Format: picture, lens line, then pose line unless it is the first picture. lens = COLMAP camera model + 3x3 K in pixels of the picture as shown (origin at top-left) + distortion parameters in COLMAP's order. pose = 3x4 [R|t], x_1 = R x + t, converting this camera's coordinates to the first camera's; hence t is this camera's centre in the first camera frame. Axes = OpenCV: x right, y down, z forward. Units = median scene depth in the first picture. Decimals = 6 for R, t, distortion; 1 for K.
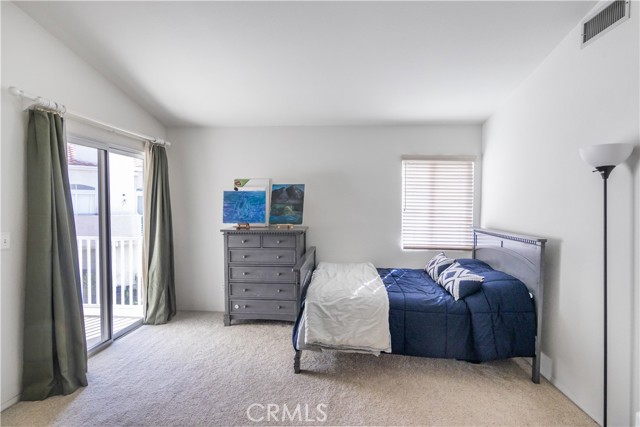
lens RADIAL K [[336.2, 0, 320.0], [0, 336.2, 213.5], [0, 0, 1]] dist [-0.027427, -0.000036]
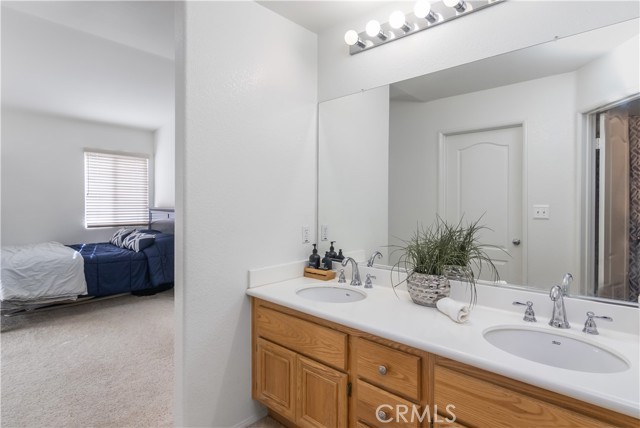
lens RADIAL K [[338.6, 0, 320.6], [0, 338.6, 202.9], [0, 0, 1]] dist [0.000690, -0.000291]
pose [[0.629091, -0.007850, 0.777292, -0.200049], [0.025876, 0.999606, -0.010847, 0.066637], [-0.776901, 0.026937, 0.629047, -0.475986]]
